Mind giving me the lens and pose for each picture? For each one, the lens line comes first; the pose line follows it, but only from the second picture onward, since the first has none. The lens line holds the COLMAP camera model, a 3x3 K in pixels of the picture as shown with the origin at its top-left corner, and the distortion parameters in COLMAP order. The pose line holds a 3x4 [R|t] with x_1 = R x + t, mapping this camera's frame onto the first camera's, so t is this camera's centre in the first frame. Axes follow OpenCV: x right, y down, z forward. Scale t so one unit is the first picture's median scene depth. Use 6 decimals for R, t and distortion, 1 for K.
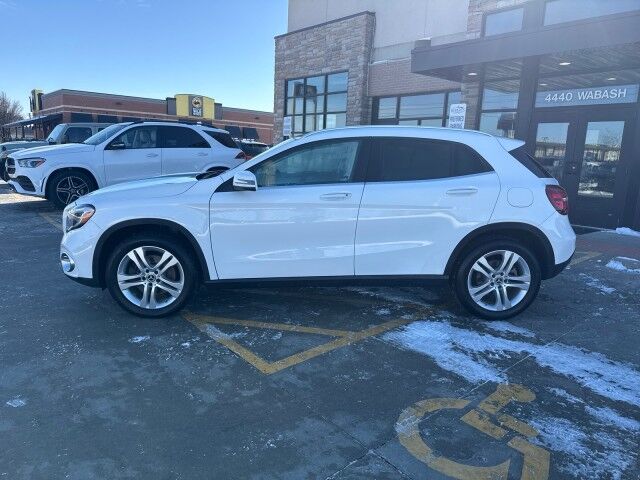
lens RADIAL K [[453.5, 0, 321.6], [0, 453.5, 243.9], [0, 0, 1]] dist [0.035232, -0.047353]
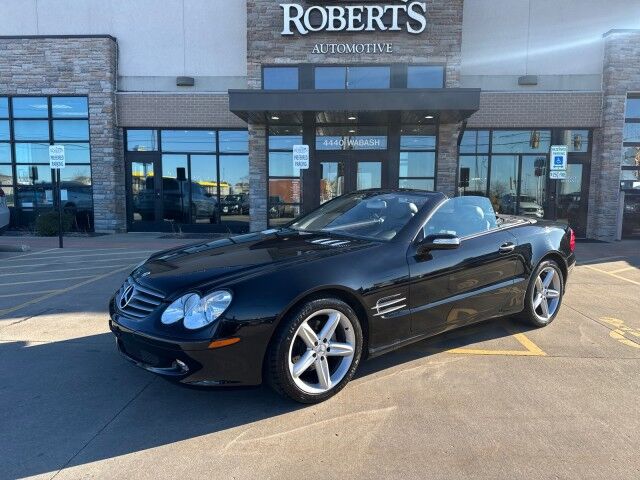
lens RADIAL K [[453.5, 0, 322.0], [0, 453.5, 245.7], [0, 0, 1]] dist [0.035232, -0.047353]
pose [[0.688089, -0.112823, 0.716801, -0.309234], [0.160929, 0.986966, 0.000863, -0.026150], [-0.707556, 0.114760, 0.697277, 0.110178]]
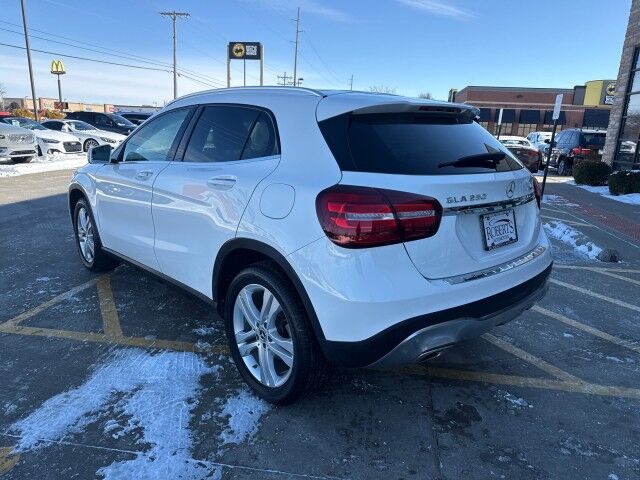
lens RADIAL K [[453.5, 0, 307.4], [0, 453.5, 241.2], [0, 0, 1]] dist [0.035232, -0.047353]
pose [[0.634190, 0.168378, -0.754620, 0.241088], [-0.164824, 0.983006, 0.080818, -0.028261], [0.755404, 0.073125, 0.651166, 0.180044]]
